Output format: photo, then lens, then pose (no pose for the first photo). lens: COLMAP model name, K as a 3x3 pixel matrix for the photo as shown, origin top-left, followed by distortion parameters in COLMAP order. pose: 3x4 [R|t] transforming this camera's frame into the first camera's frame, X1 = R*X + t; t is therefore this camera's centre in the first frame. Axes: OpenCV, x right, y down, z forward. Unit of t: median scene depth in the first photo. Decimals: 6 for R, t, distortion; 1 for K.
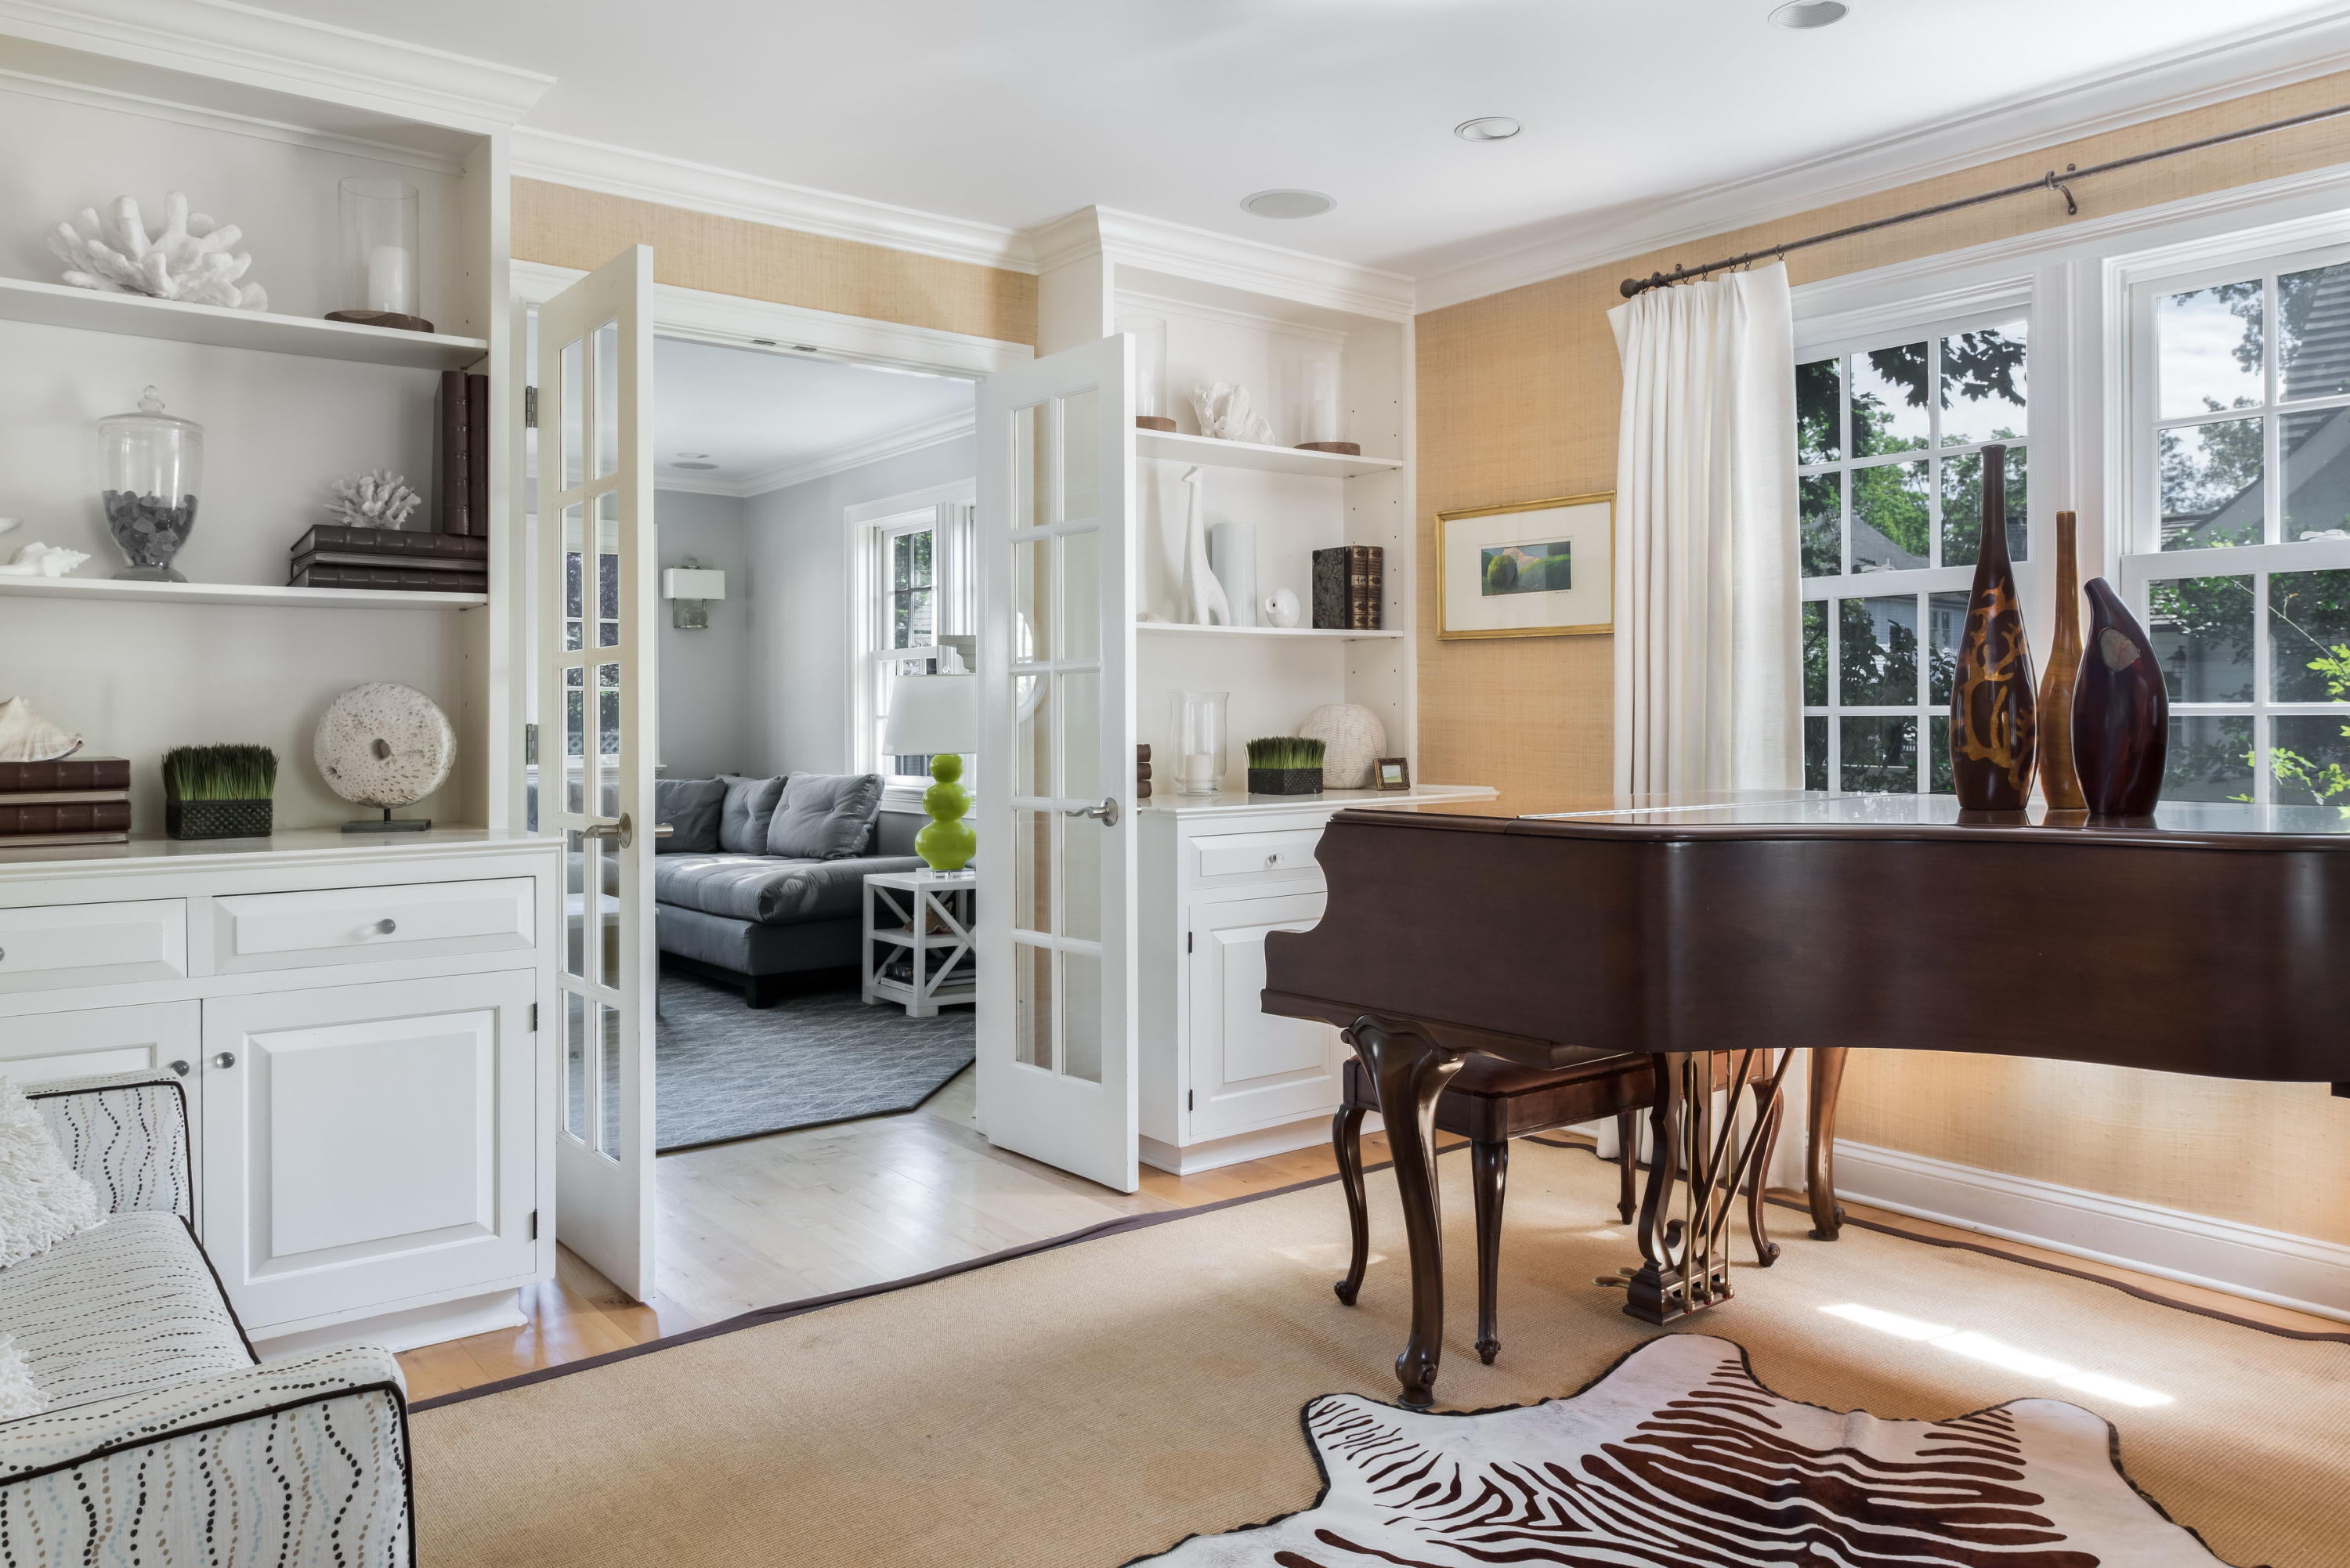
lens RADIAL K [[1610.9, 0, 1177.1], [0, 1610.9, 699.8], [0, 0, 1]] dist [0.000243, 0.000327]
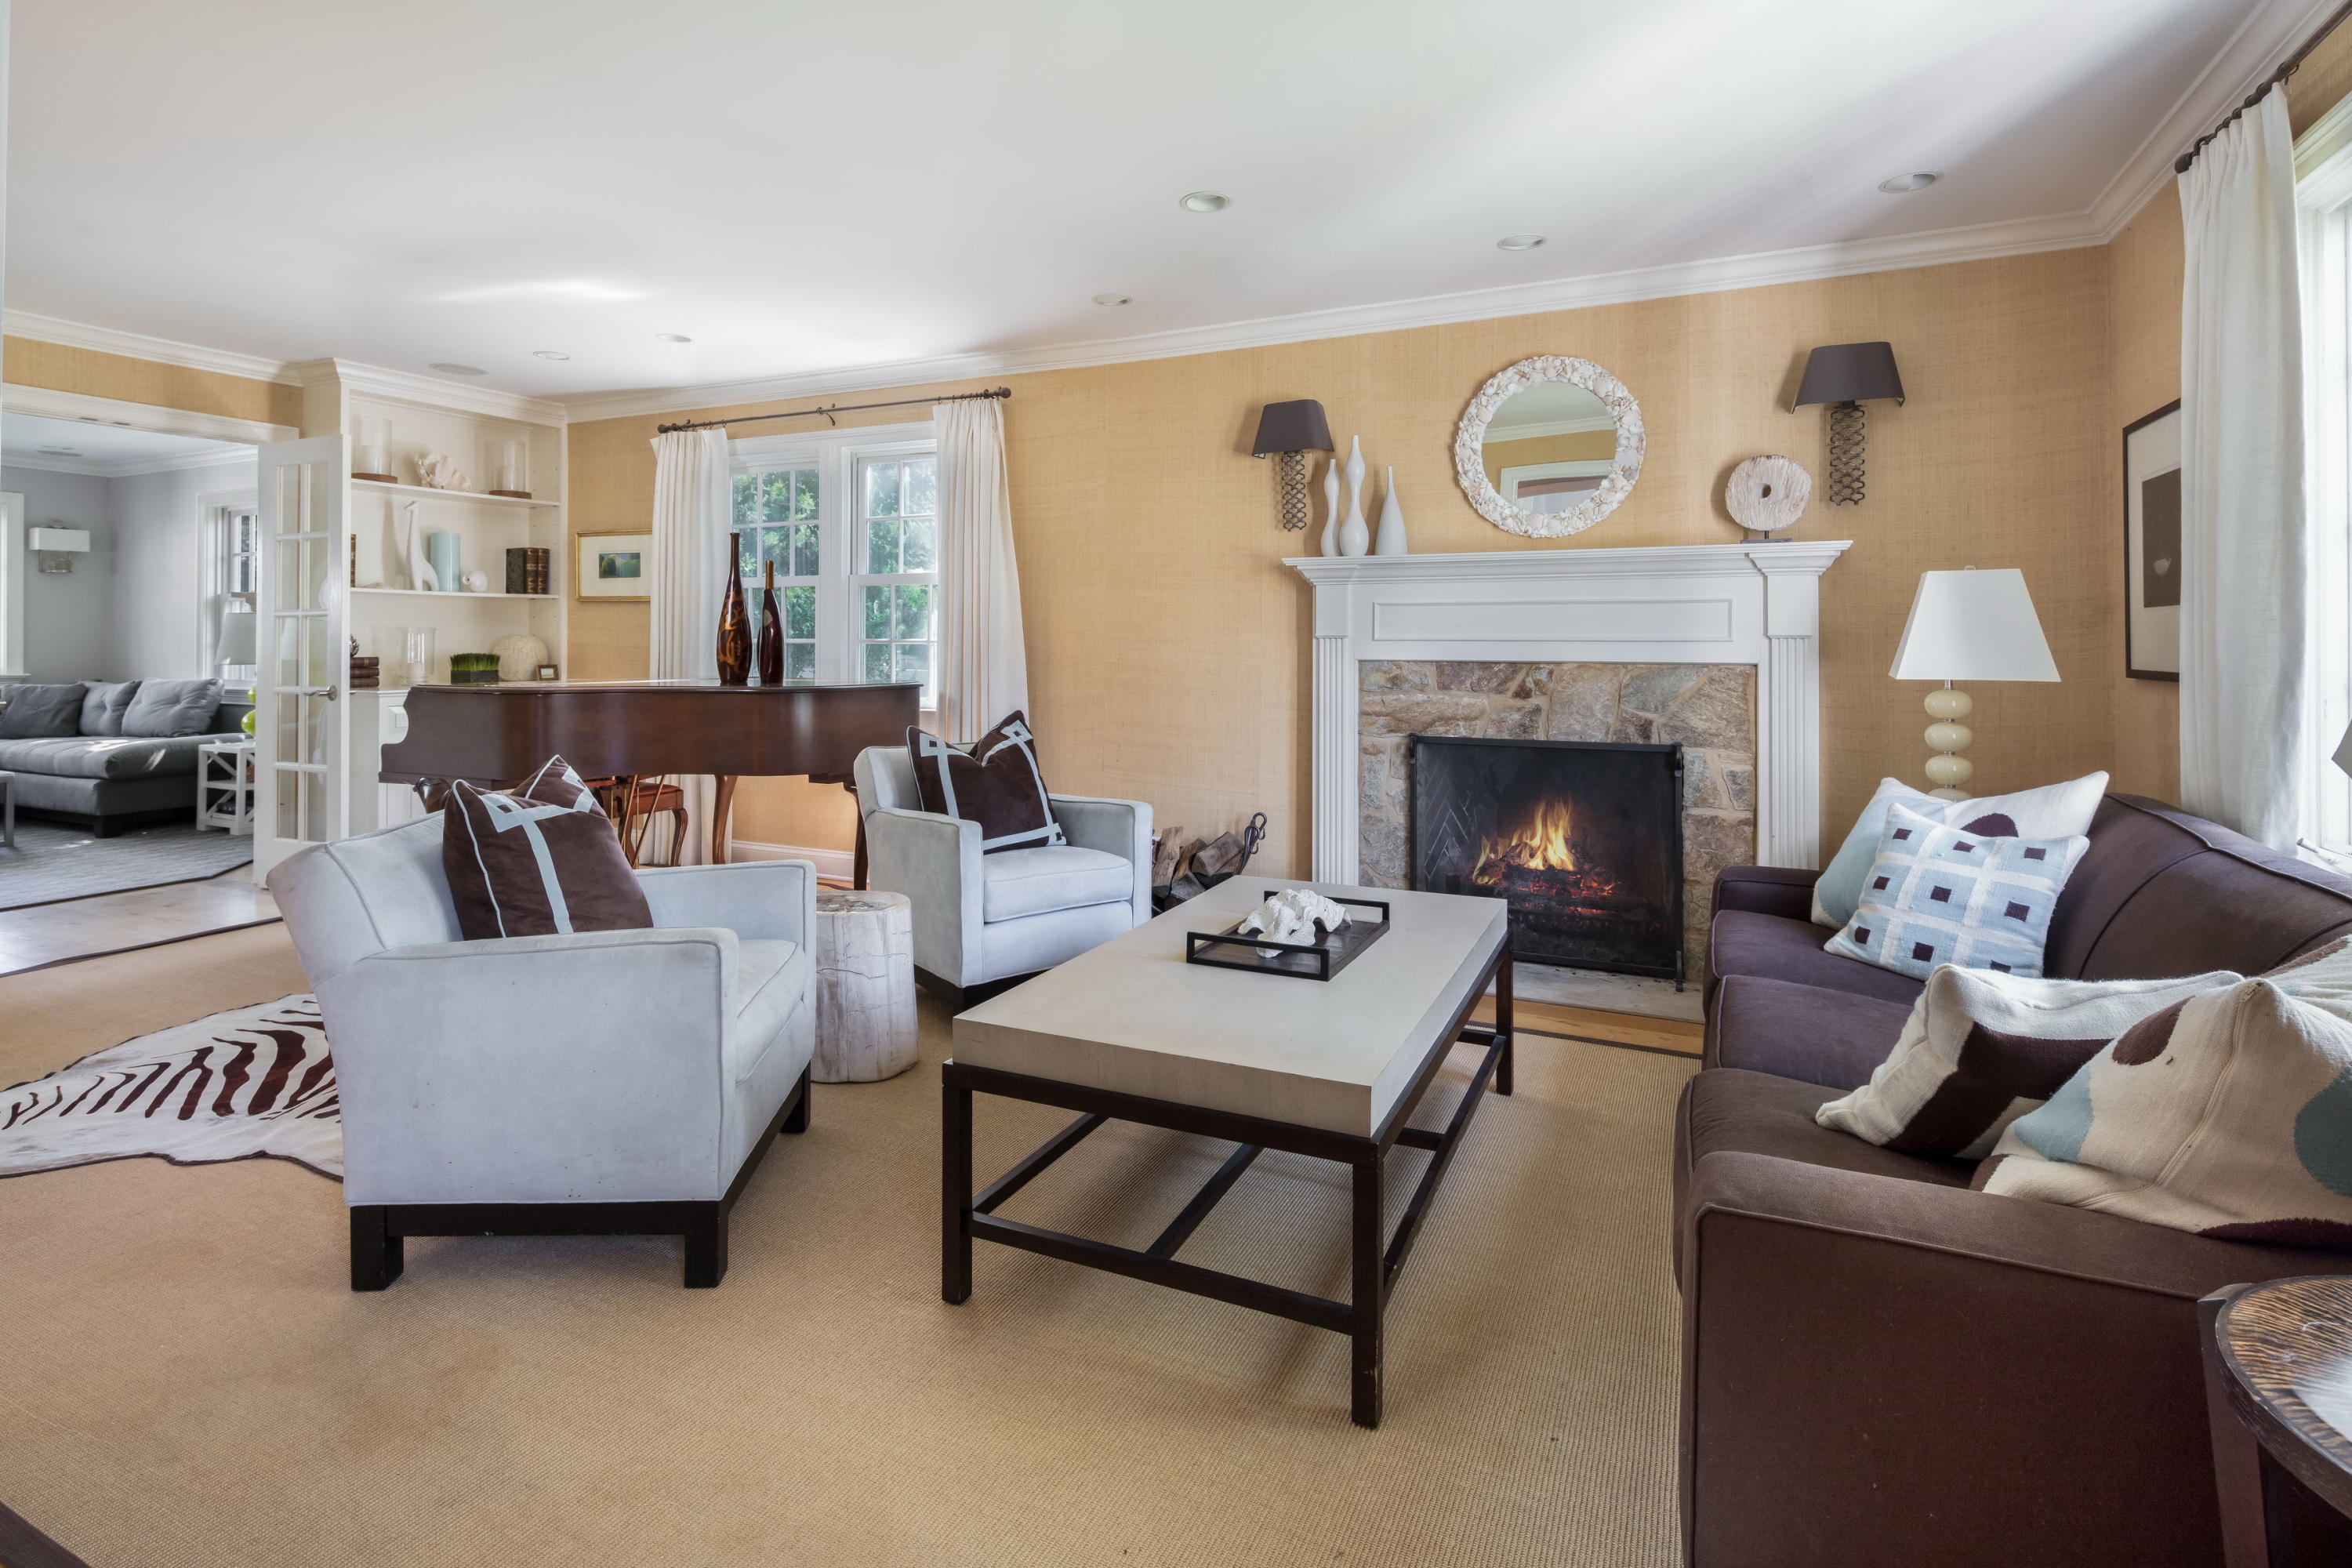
lens RADIAL K [[1137.6, 0, 1171.7], [0, 1137.6, 630.1], [0, 0, 1]] dist [-0.001685, -0.000769]
pose [[0.892464, 0.011844, 0.450963, 0.182686], [-0.011696, 0.999927, -0.003116, -0.007510], [-0.450967, -0.002493, 0.892537, -0.473576]]
